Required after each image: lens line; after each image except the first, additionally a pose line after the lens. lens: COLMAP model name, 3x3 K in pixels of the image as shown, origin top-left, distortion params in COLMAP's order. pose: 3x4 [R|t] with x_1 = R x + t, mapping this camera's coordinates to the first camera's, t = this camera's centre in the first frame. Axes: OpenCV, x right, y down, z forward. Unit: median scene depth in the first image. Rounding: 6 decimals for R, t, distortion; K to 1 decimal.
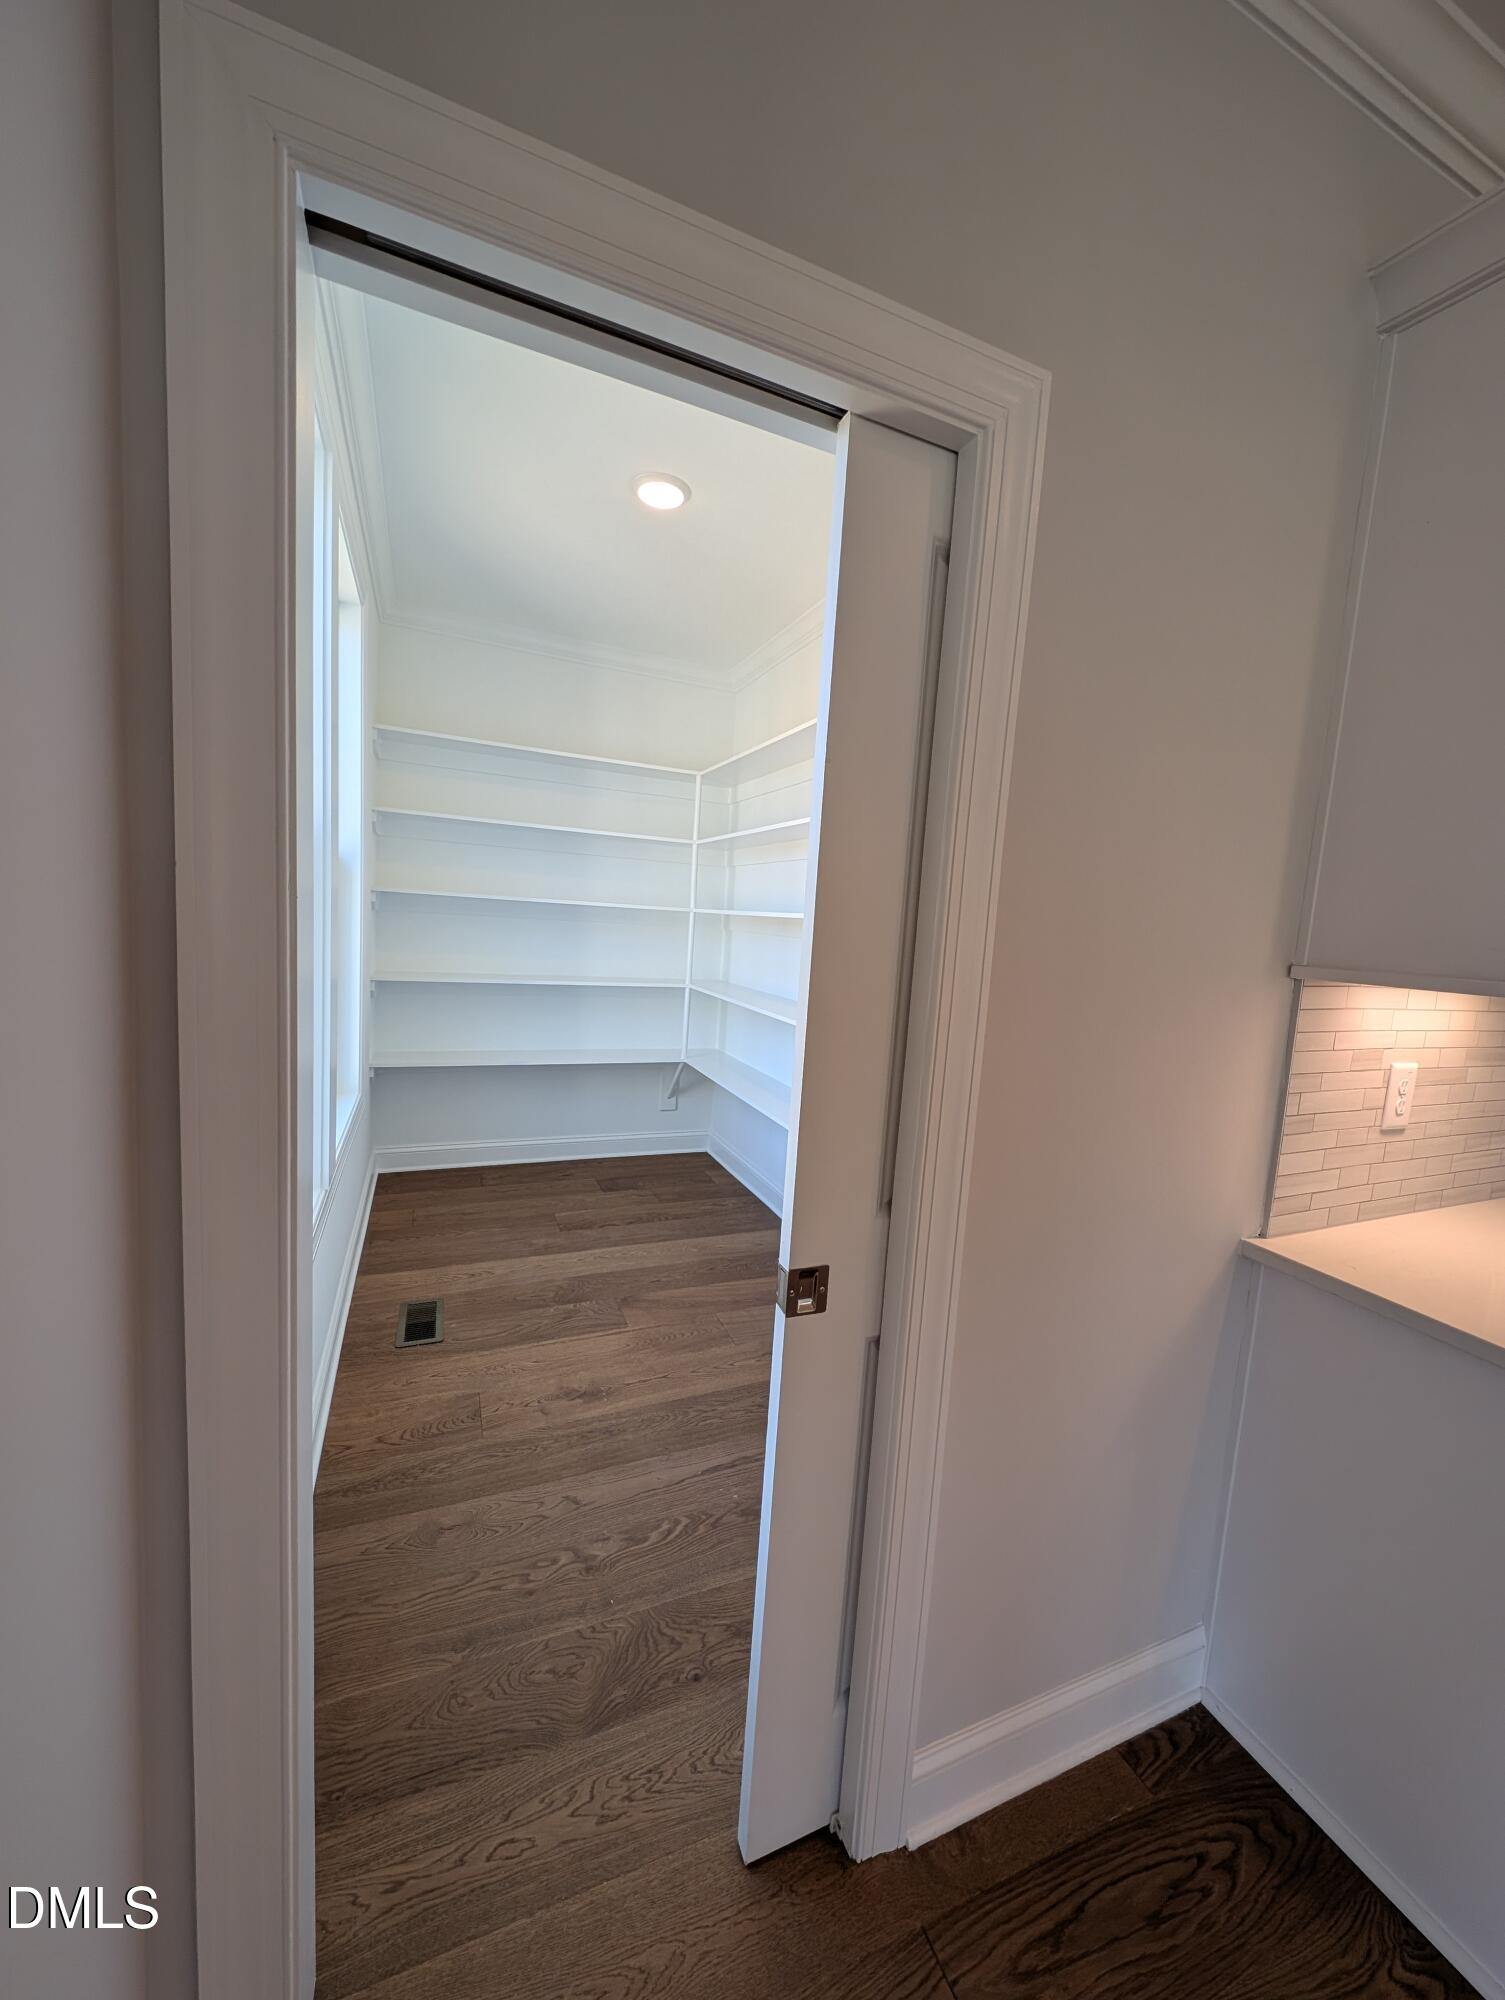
lens RADIAL K [[746.3, 0, 752.9], [0, 746.3, 1003.8], [0, 0, 1]] dist [0.006068, -0.003771]
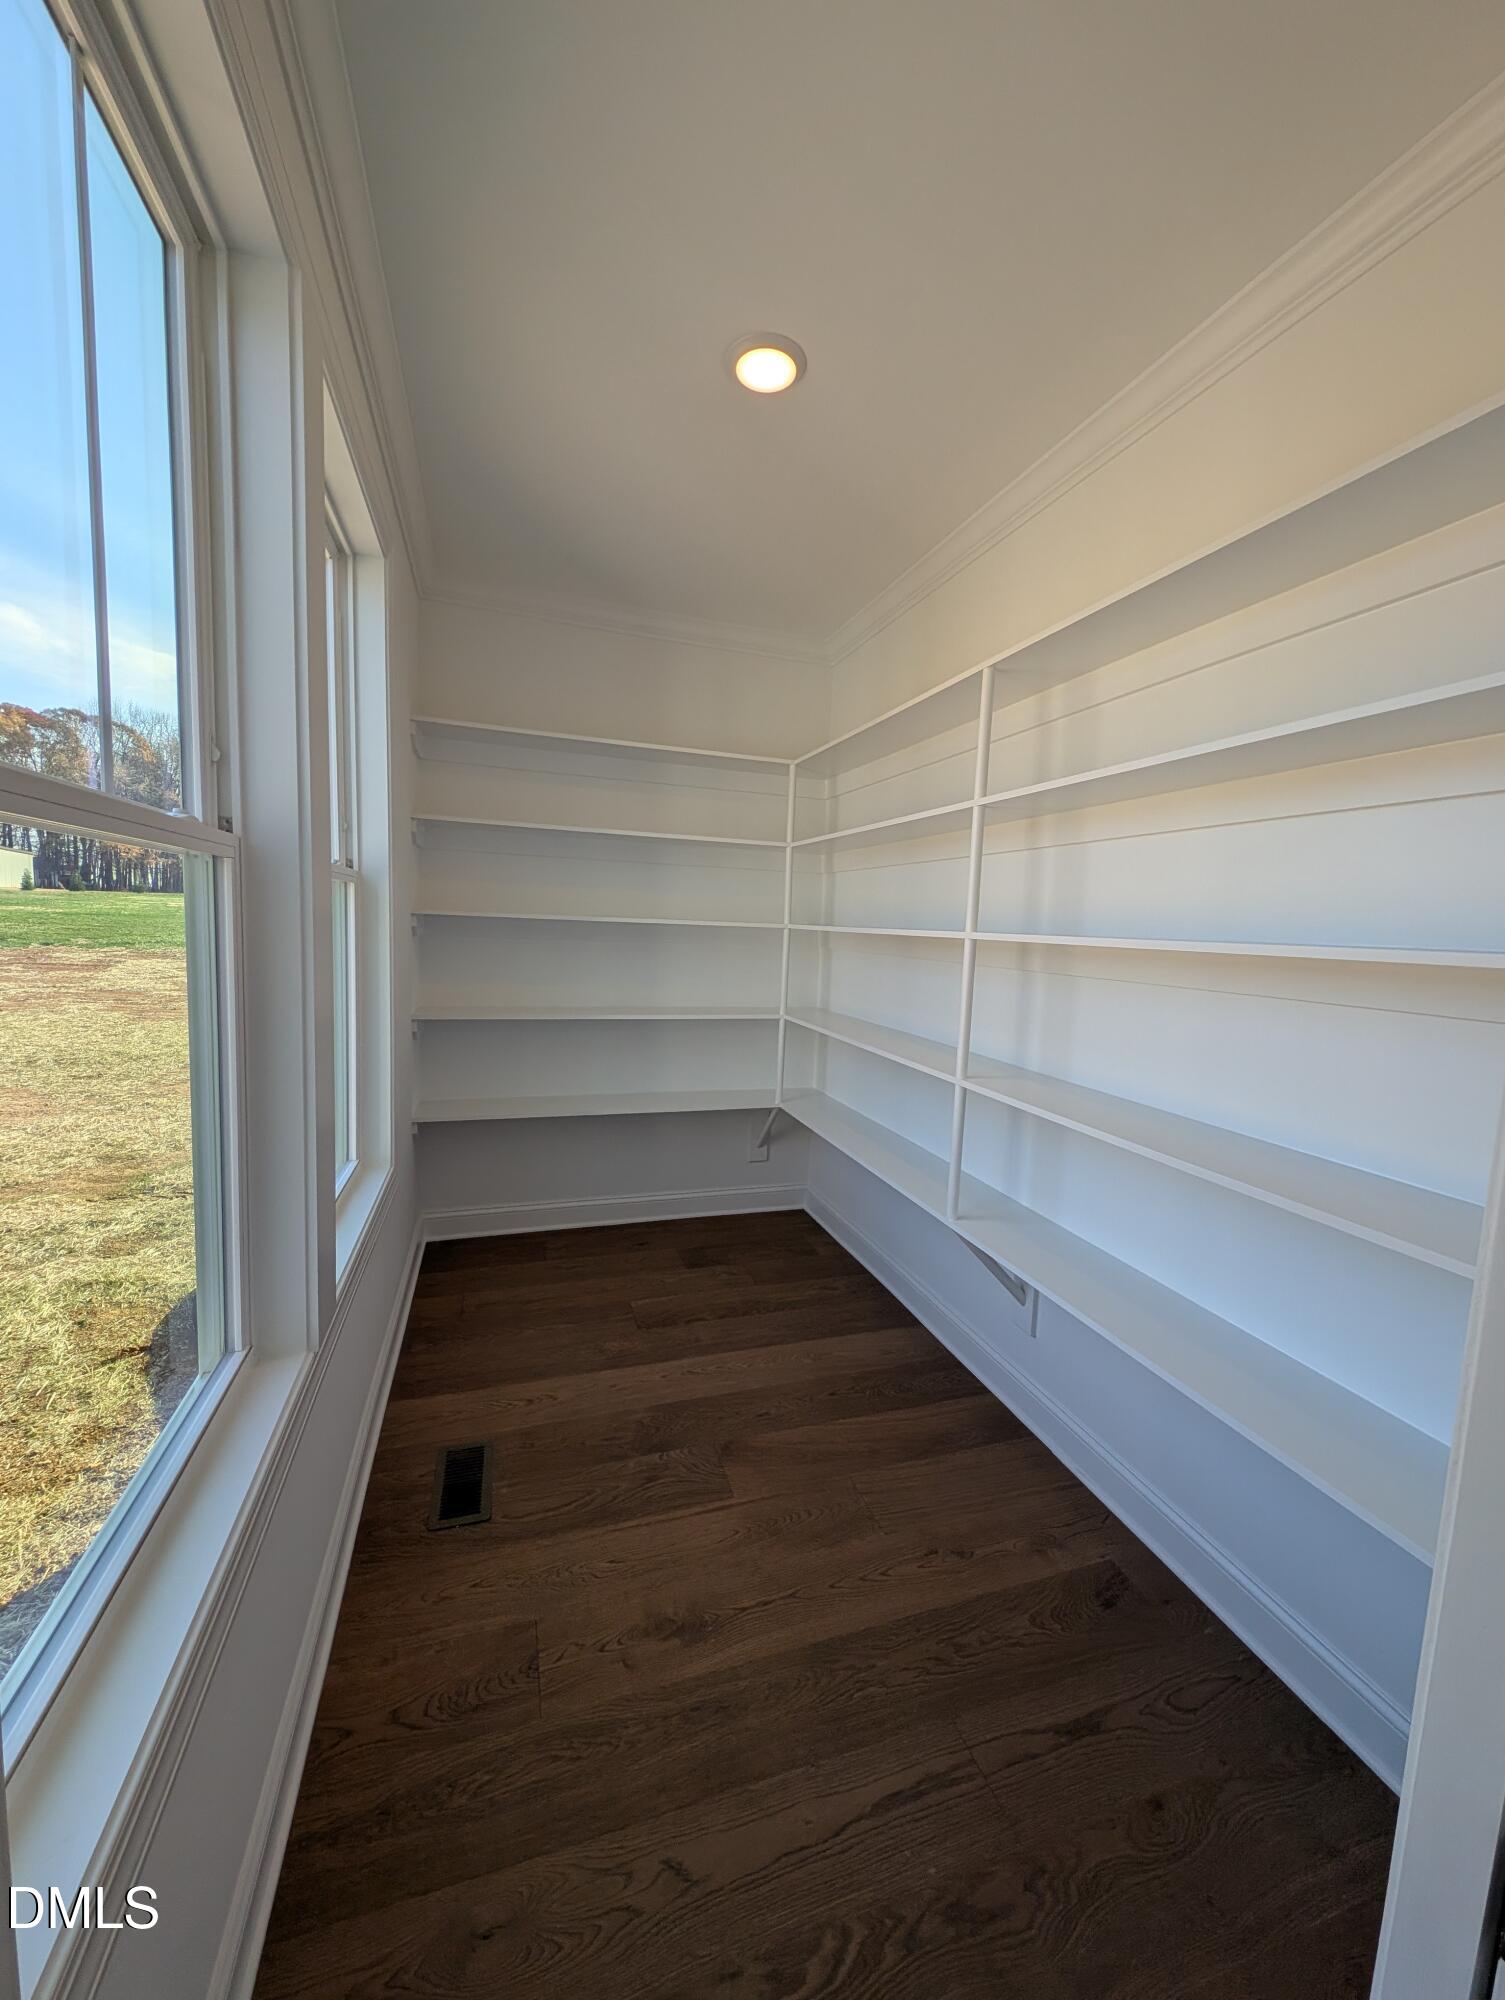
lens RADIAL K [[746.3, 0, 750.7], [0, 746.3, 993.5], [0, 0, 1]] dist [0.006068, -0.003771]
pose [[0.996299, -0.018017, -0.084051, -0.069201], [0.015942, 0.999553, -0.025301, -0.039034], [0.084469, 0.023868, 0.996140, 0.219558]]
